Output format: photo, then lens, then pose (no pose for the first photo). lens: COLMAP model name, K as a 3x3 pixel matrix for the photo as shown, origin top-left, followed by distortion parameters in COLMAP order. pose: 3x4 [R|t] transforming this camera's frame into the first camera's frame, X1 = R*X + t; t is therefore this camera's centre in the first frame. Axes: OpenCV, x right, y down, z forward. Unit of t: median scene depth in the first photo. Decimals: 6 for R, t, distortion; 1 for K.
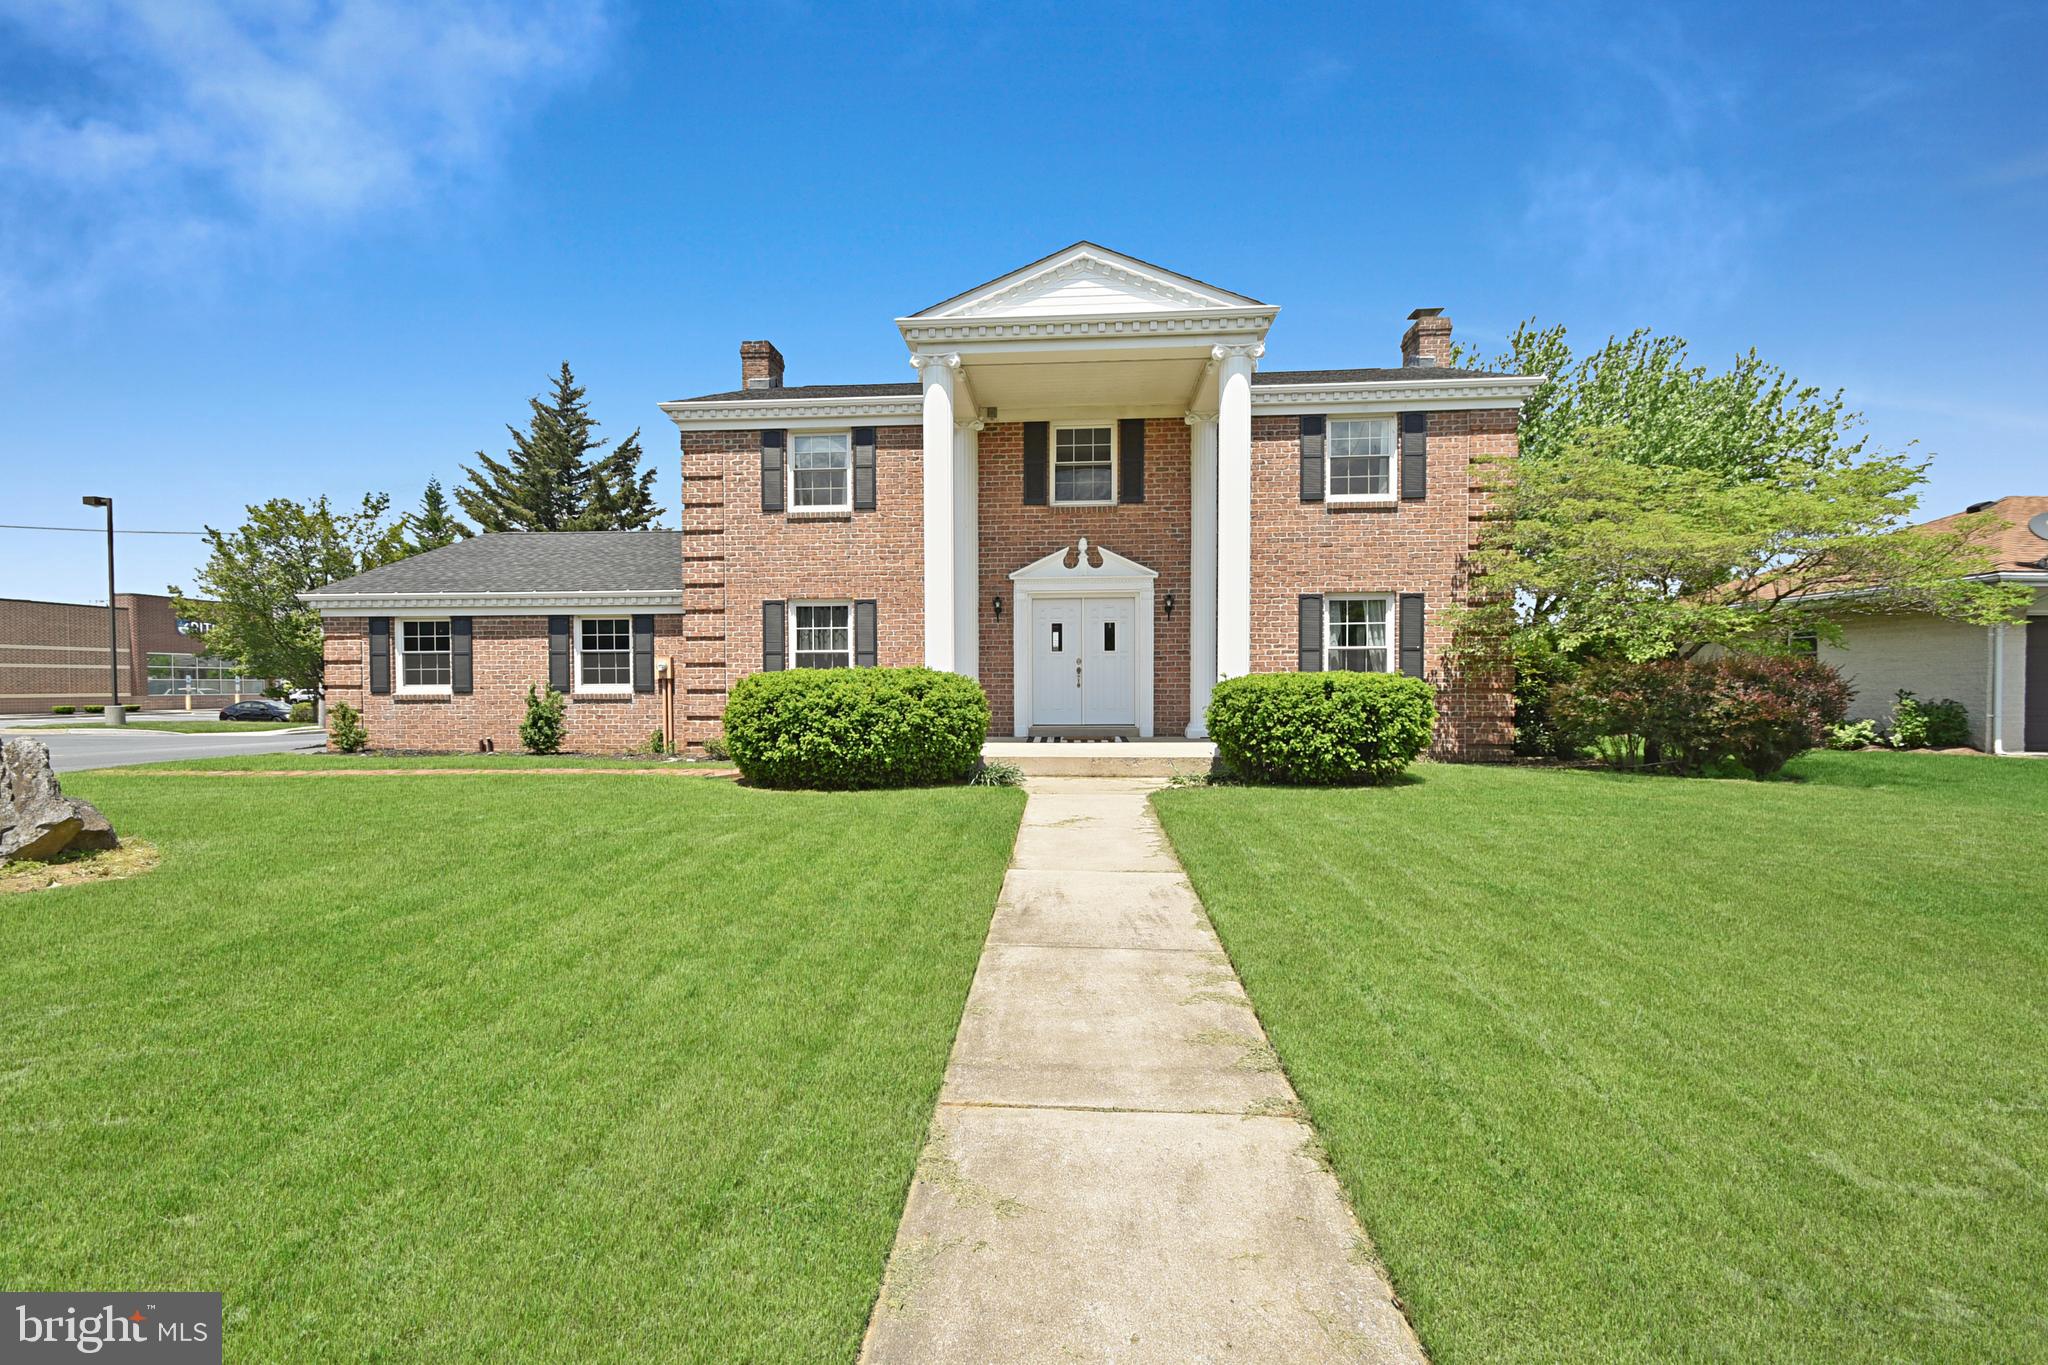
lens RADIAL K [[911.7, 0, 1024.0], [0, 911.7, 713.3], [0, 0, 1]] dist [-0.000099, 0.000066]
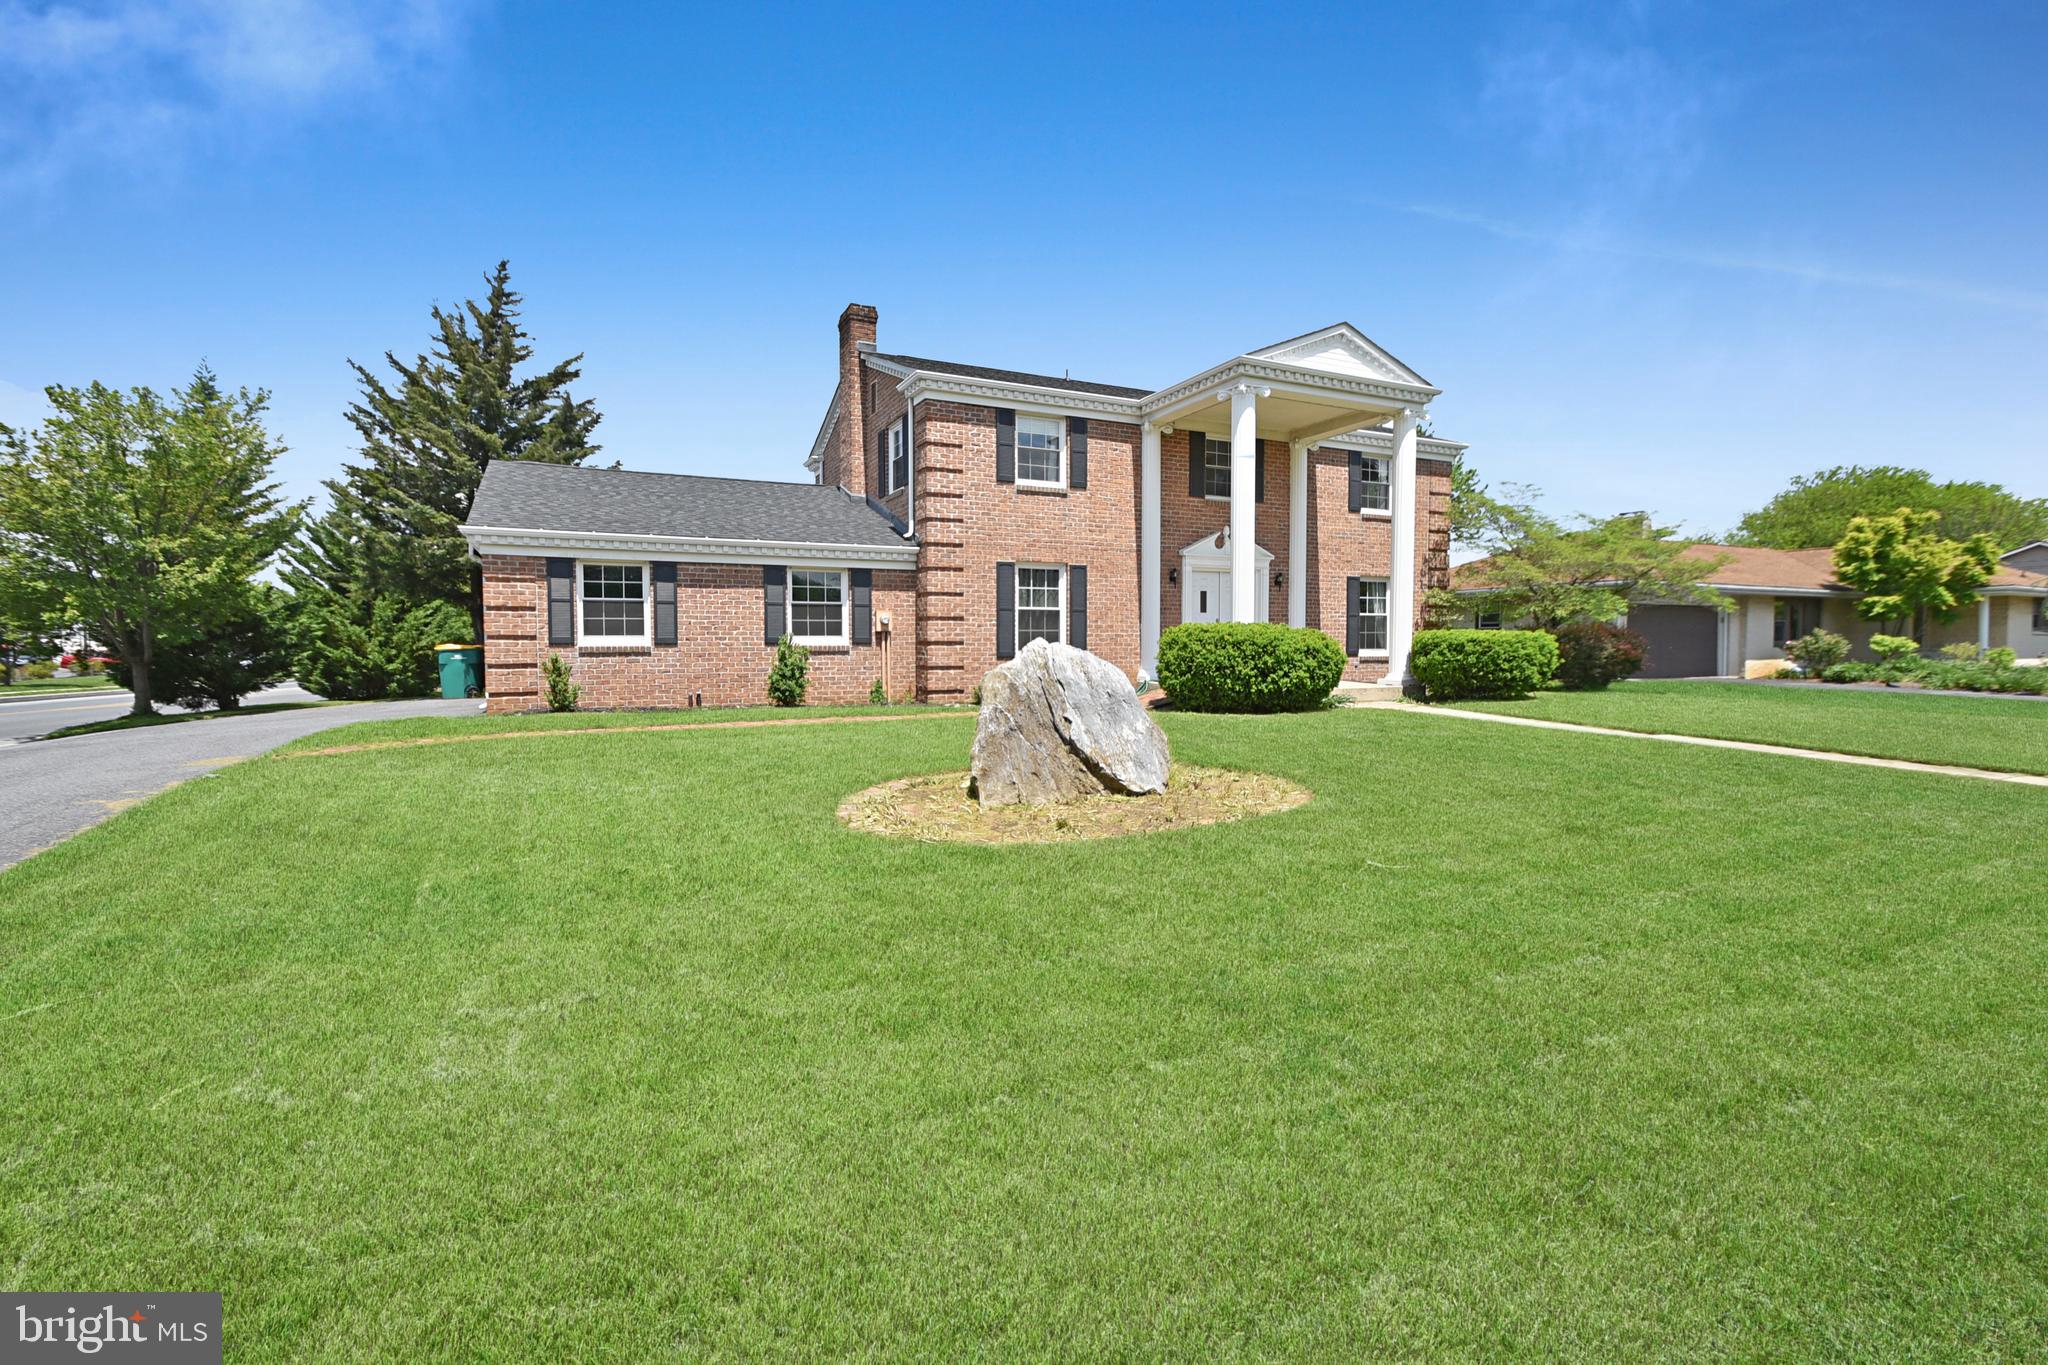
lens RADIAL K [[872.3, 0, 1024.0], [0, 872.3, 682.5], [0, 0, 1]] dist [0.012663, -0.000049]
pose [[0.863808, -0.022923, 0.503300, -0.792580], [0.014385, 0.999679, 0.020842, 0.002652], [-0.503616, -0.010764, 0.863860, 0.057232]]
